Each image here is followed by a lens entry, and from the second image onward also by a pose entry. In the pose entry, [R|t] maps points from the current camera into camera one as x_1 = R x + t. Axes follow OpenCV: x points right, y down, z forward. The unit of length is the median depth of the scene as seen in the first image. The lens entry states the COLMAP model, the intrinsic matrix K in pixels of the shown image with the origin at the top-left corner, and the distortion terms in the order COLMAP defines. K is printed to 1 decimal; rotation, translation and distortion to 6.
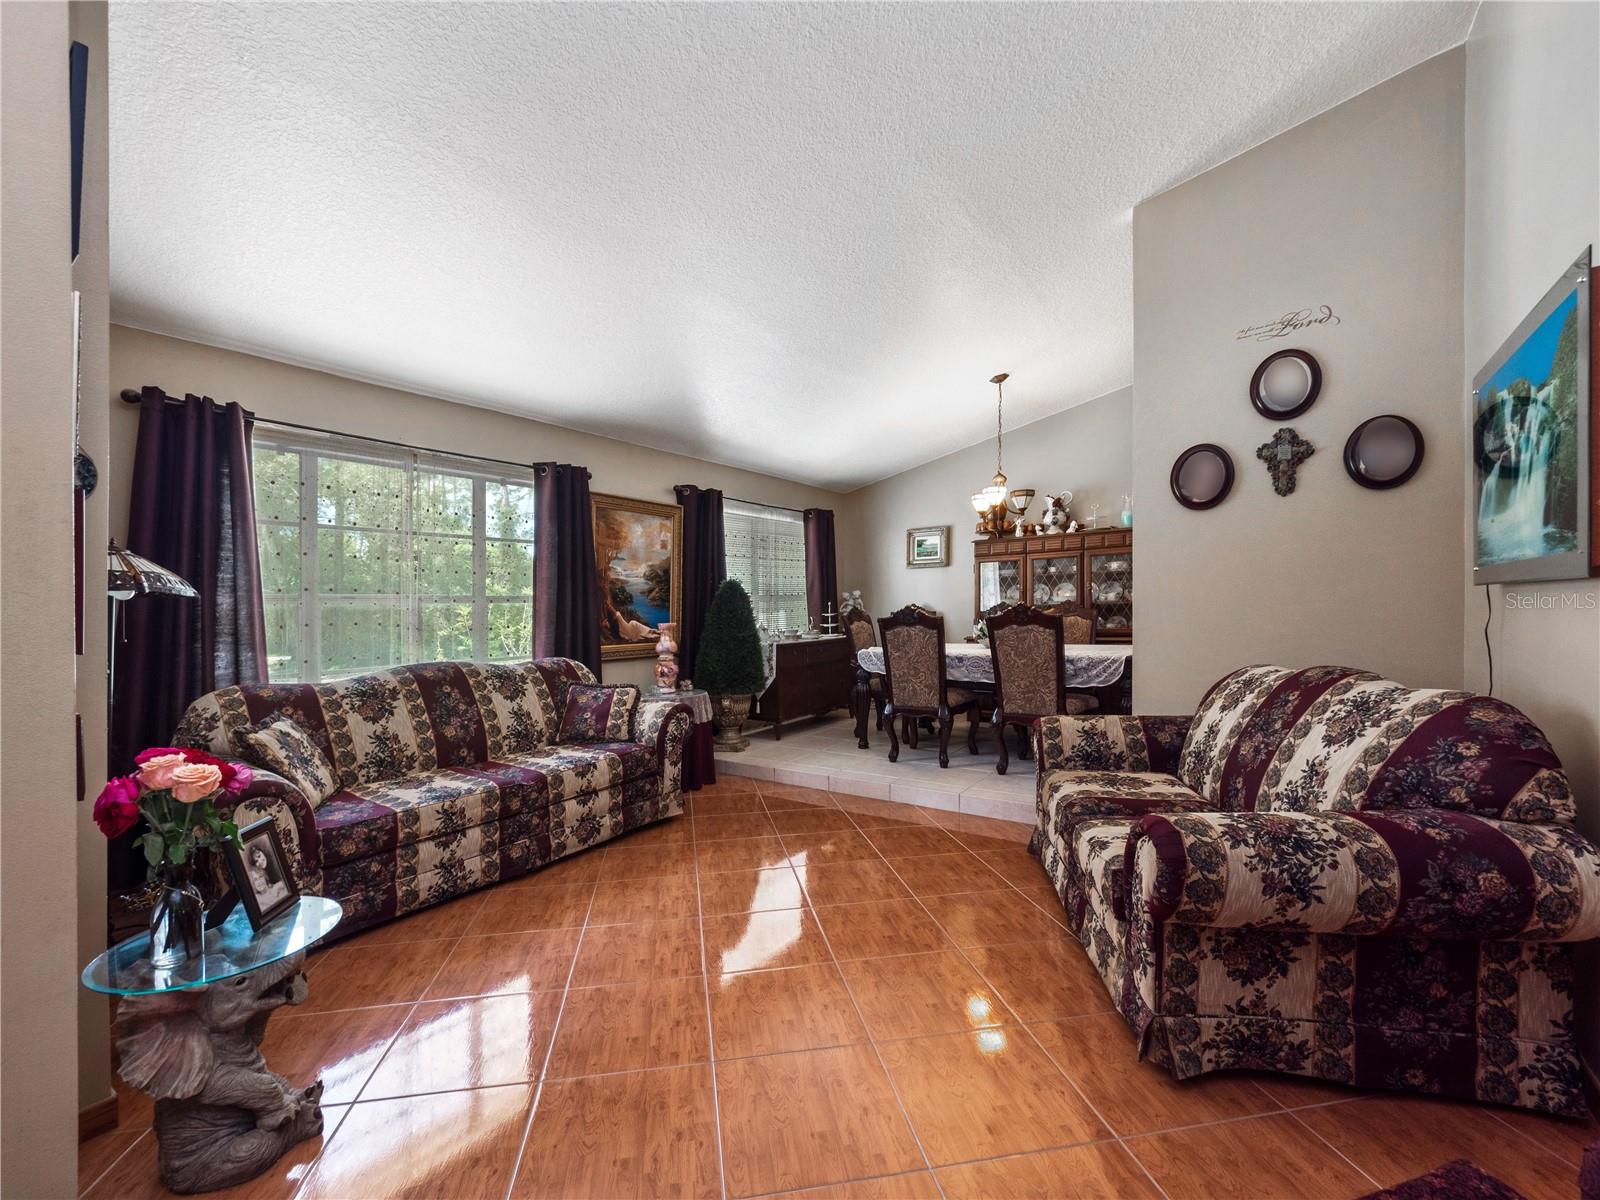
lens RADIAL K [[691.7, 0, 792.2], [0, 691.7, 589.4], [0, 0, 1]] dist [0.001263, -0.006668]
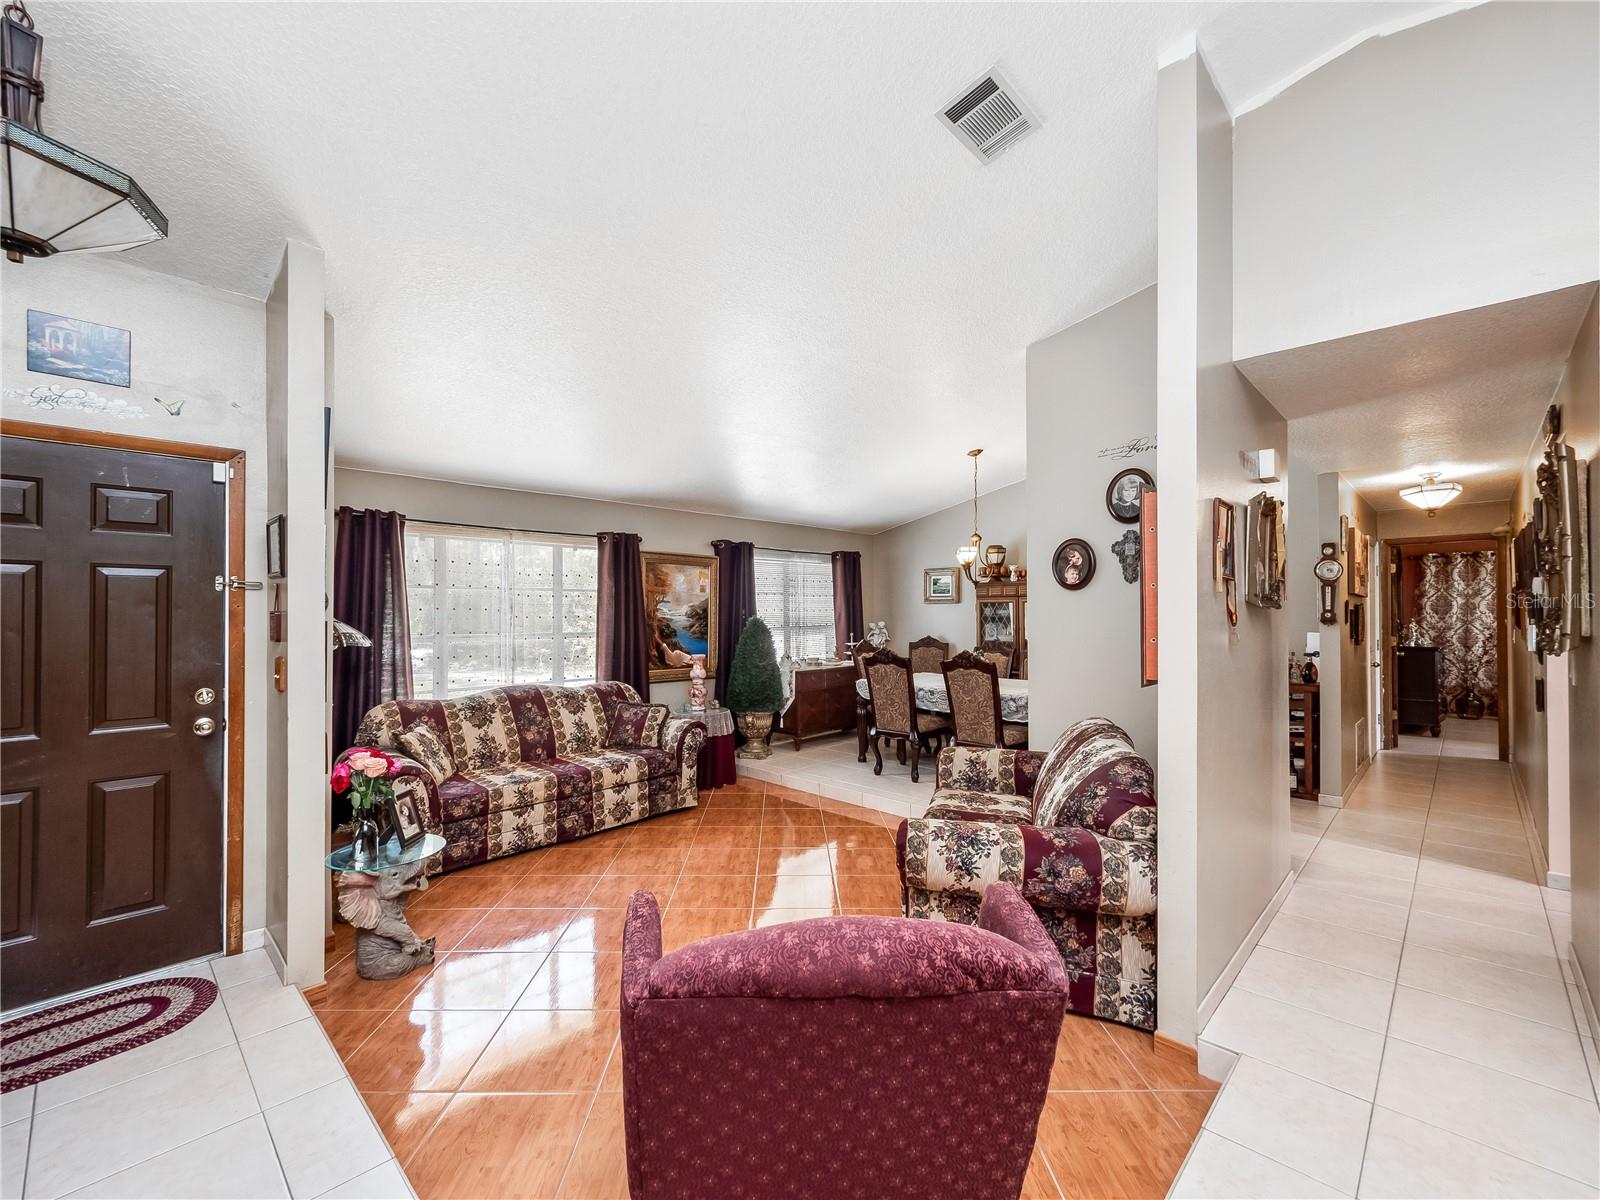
lens RADIAL K [[683.6, 0, 765.0], [0, 683.6, 602.3], [0, 0, 1]] dist [0.011229, -0.000648]
pose [[0.983448, 0.010776, -0.180869, 0.223248], [-0.008643, 0.999884, 0.012579, -0.087410], [0.180984, -0.010808, 0.983427, -0.278824]]
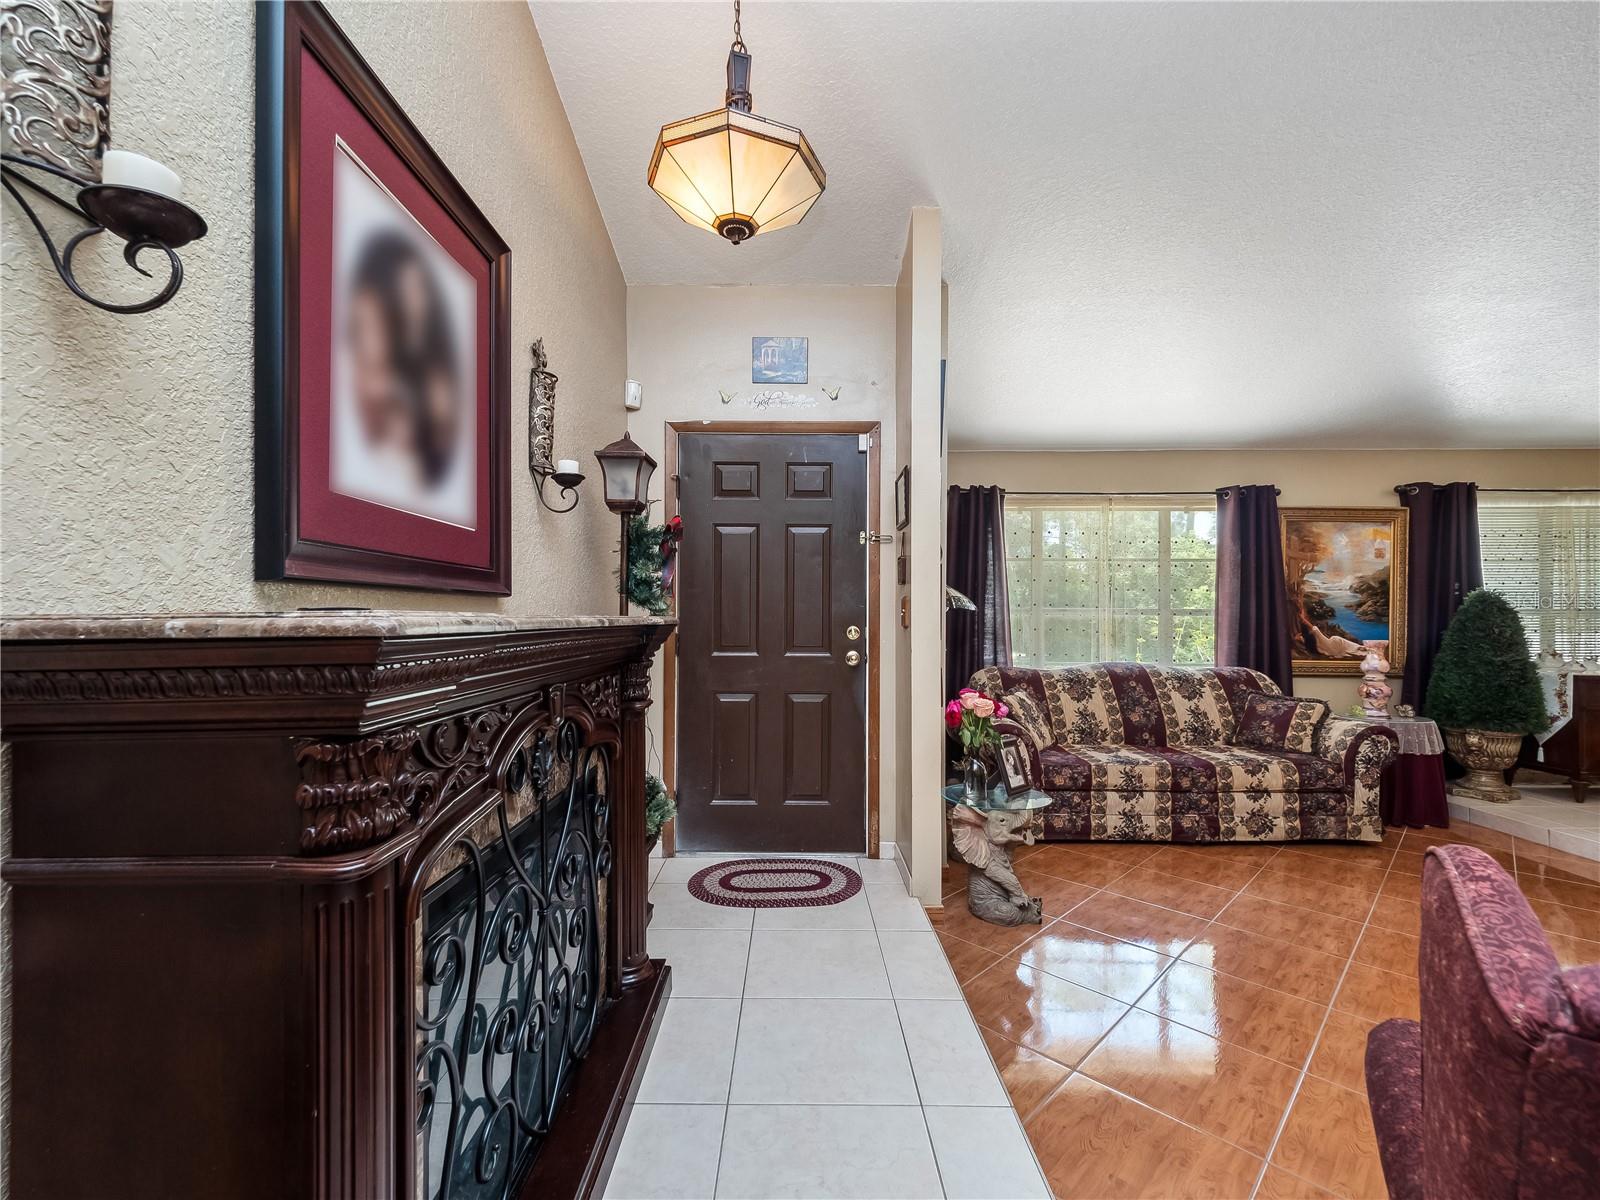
lens RADIAL K [[677.1, 0, 795.2], [0, 677.1, 604.1], [0, 0, 1]] dist [0.004655, -0.000192]
pose [[0.576857, 0.004240, -0.816834, 0.154000], [0.002683, 0.999971, 0.007085, -0.010985], [0.816841, -0.006279, 0.576829, -0.212755]]
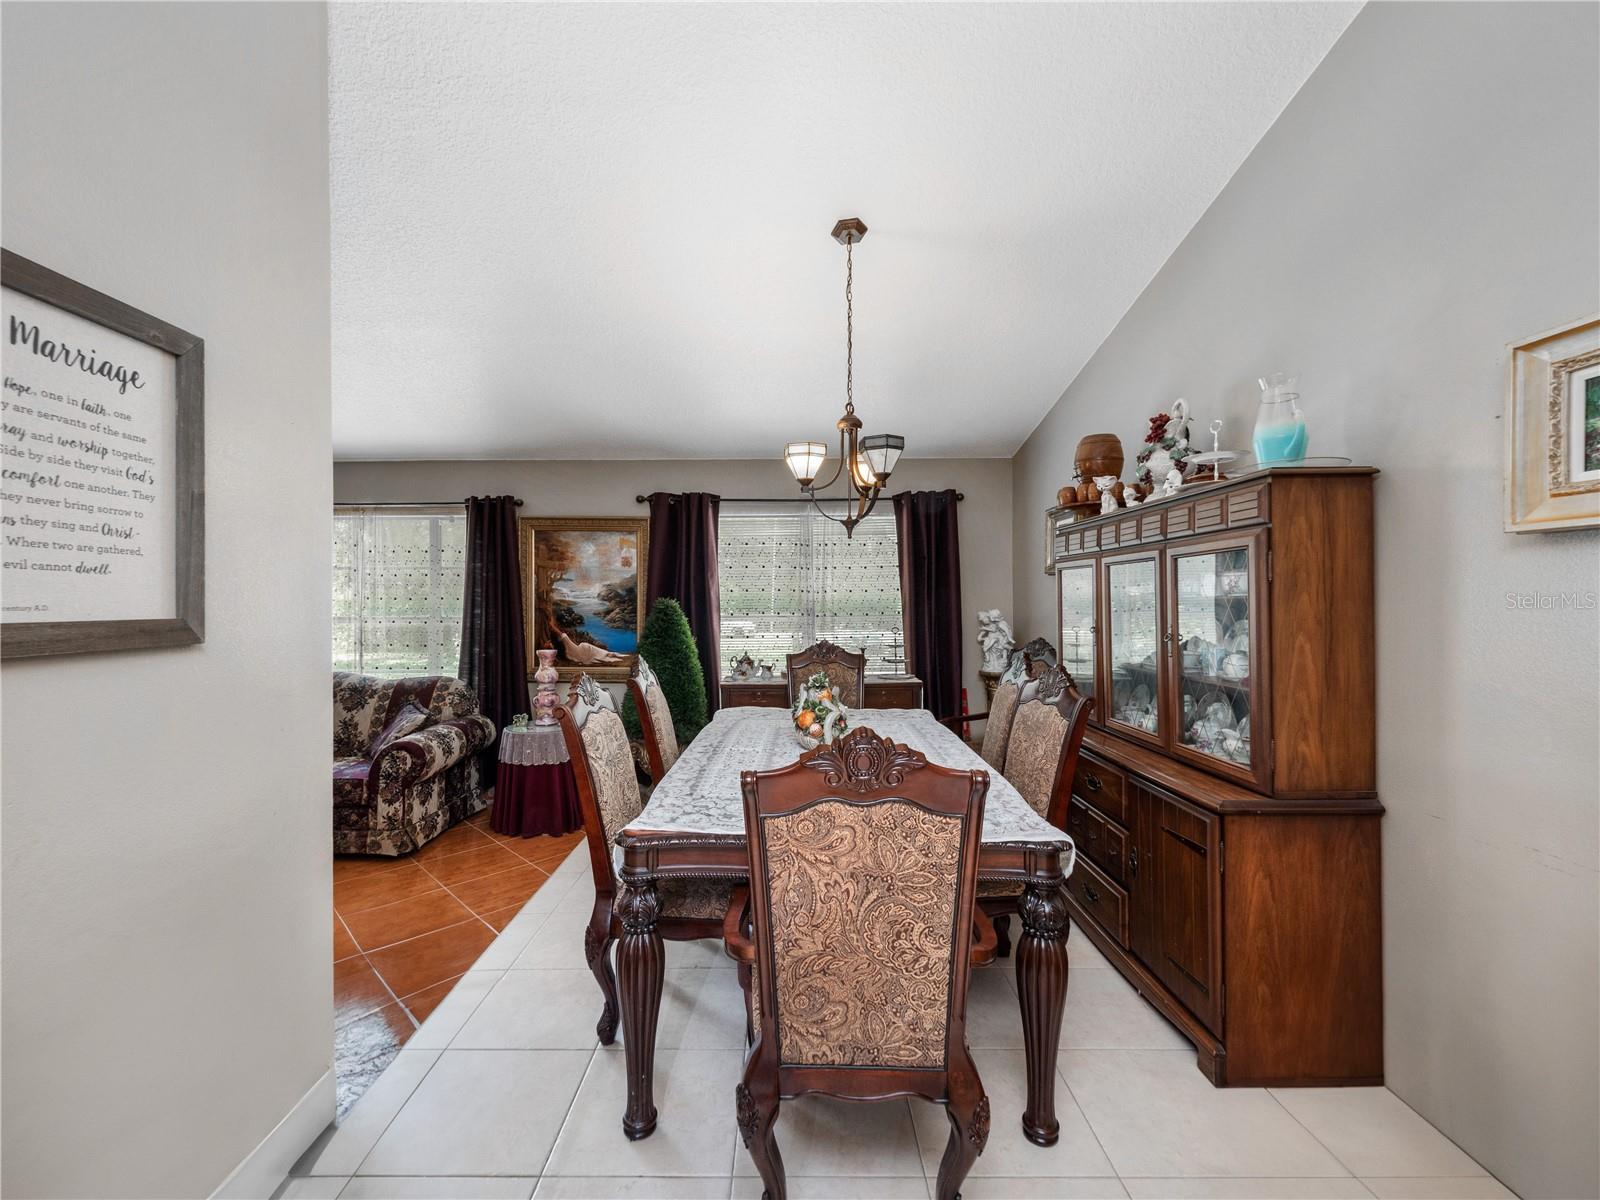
lens RADIAL K [[667.4, 0, 776.4], [0, 667.4, 591.2], [0, 0, 1]] dist [0.021887, -0.000130]
pose [[0.571488, 0.009105, -0.820560, 1.023166], [0.012447, 0.999727, 0.019762, -0.062931], [0.820516, -0.021508, 0.571218, 1.015753]]
